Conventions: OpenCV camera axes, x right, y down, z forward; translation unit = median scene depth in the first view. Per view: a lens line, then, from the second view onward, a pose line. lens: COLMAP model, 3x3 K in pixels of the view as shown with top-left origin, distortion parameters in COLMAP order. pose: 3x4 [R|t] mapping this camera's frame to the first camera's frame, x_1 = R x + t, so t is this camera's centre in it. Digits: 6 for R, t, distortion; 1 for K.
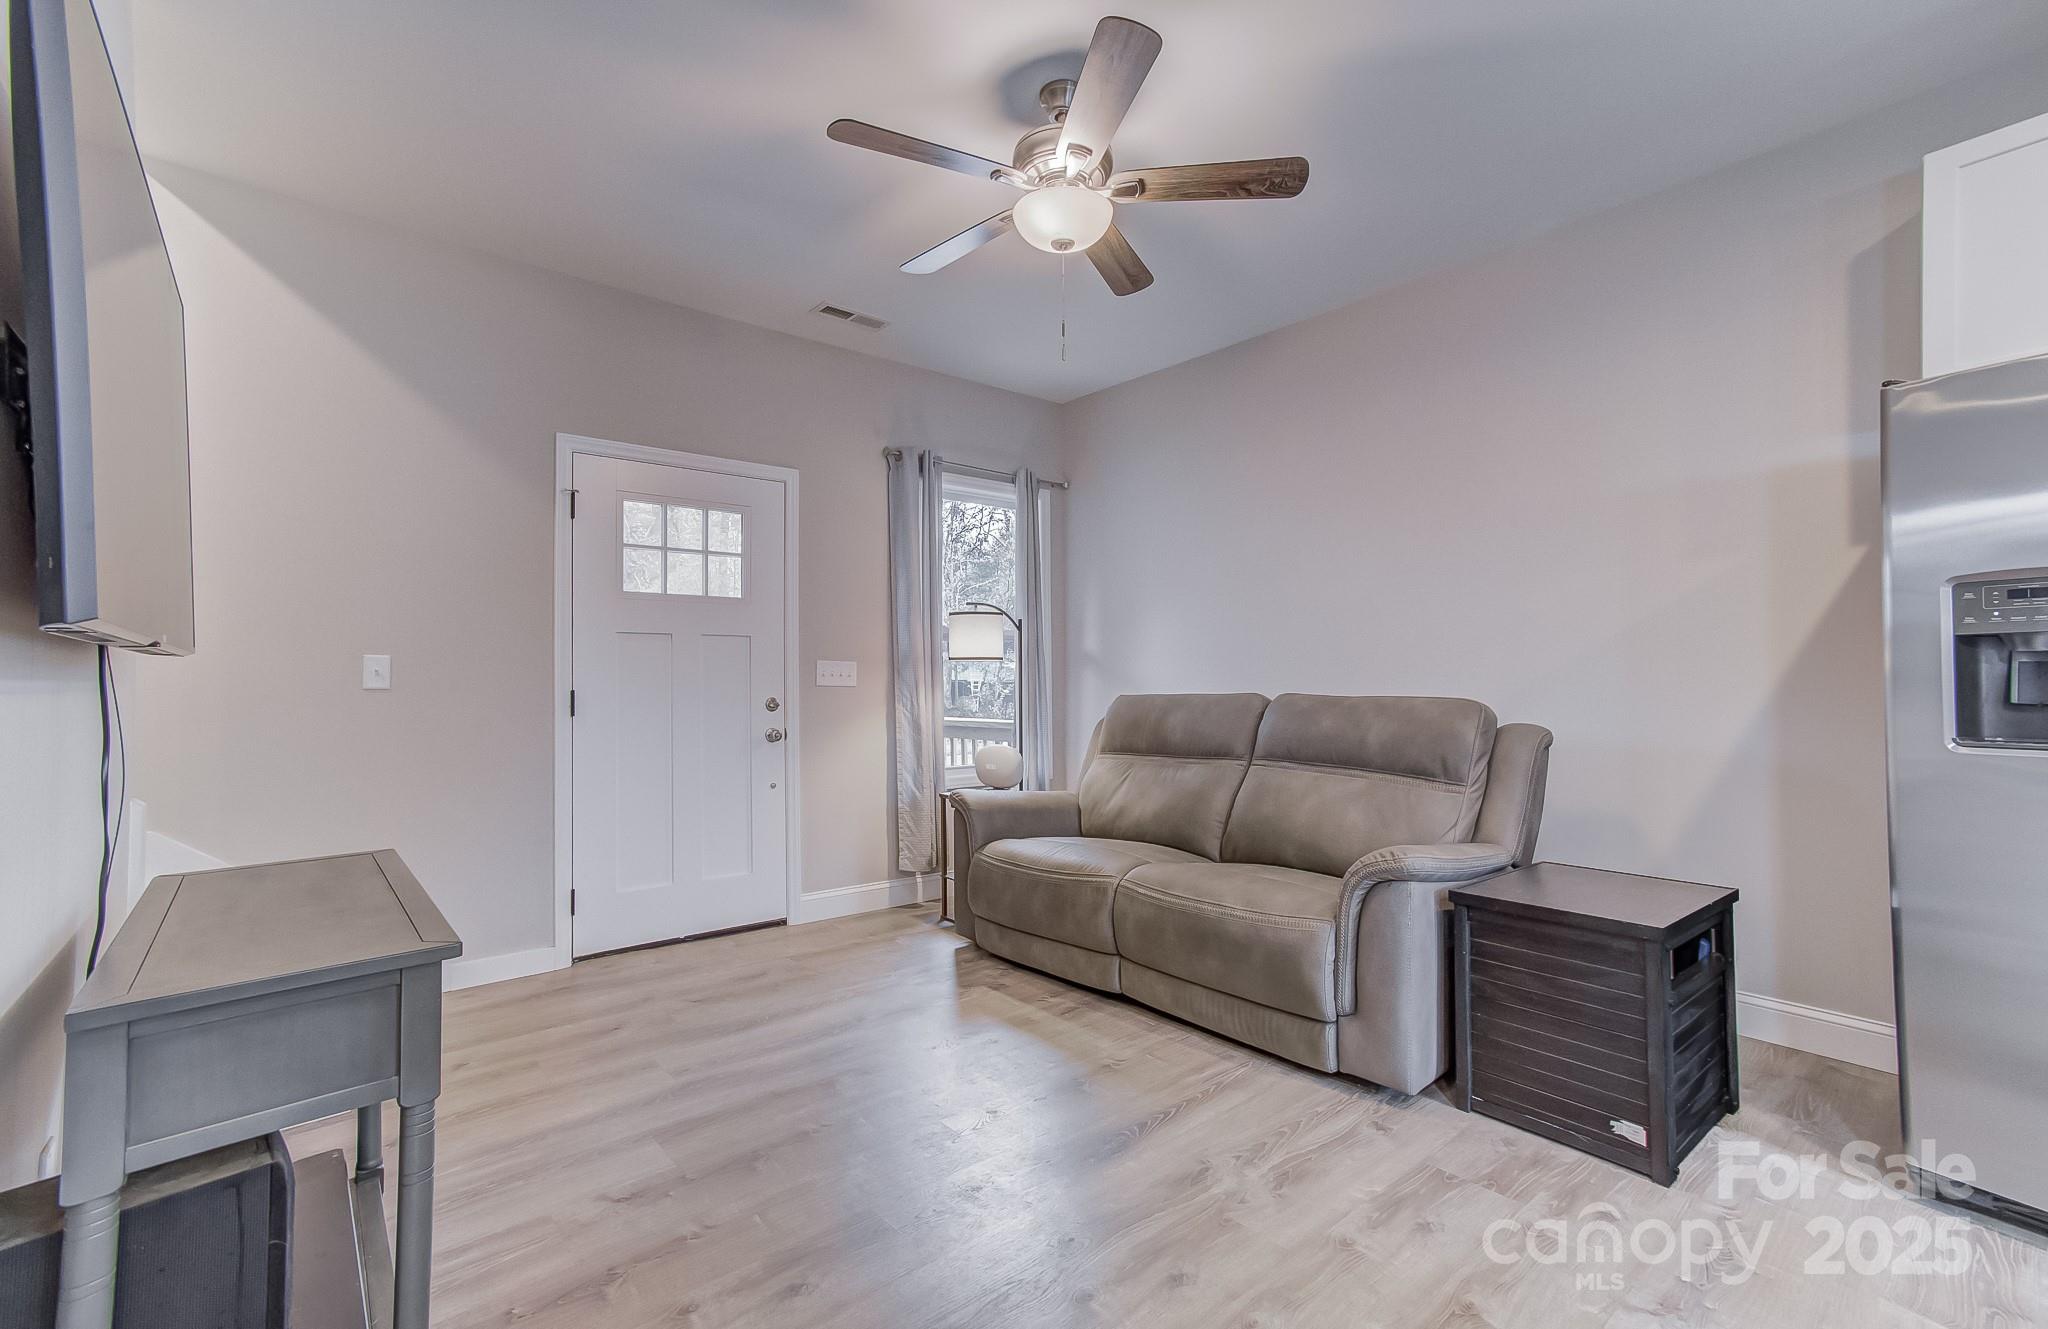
lens RADIAL K [[895.8, 0, 1035.4], [0, 895.8, 673.7], [0, 0, 1]] dist [-0.069778, 0.065921]
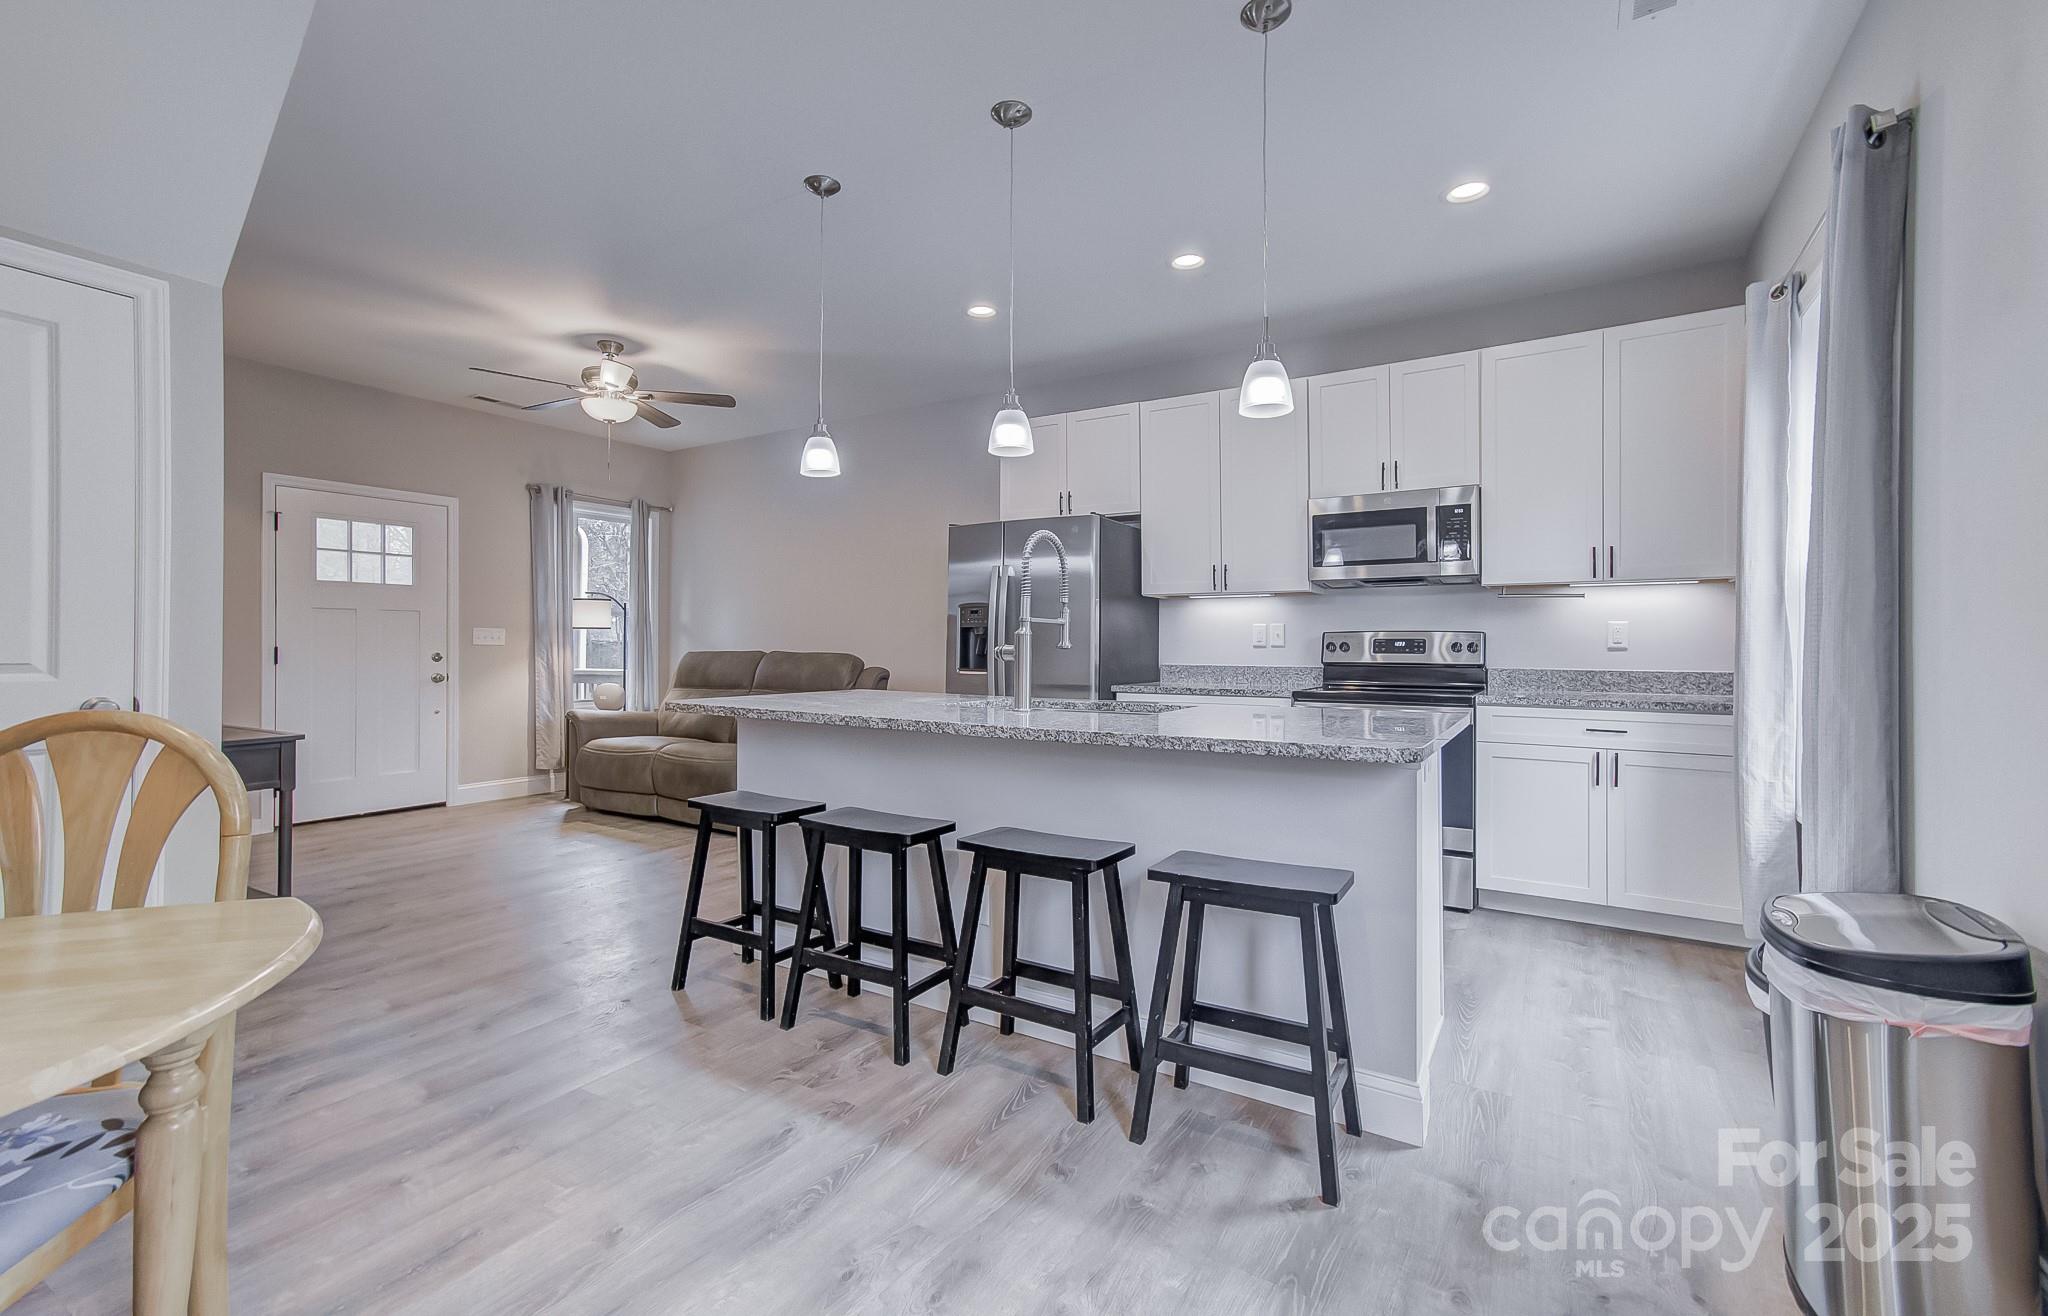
lens RADIAL K [[883.1, 0, 1026.1], [0, 883.1, 642.5], [0, 0, 1]] dist [0.000166, 0.028085]
pose [[0.955931, 0.009408, 0.293440, 0.200160], [-0.012362, 0.999890, 0.008214, -0.013243], [-0.293331, -0.011479, 0.955942, -0.673592]]
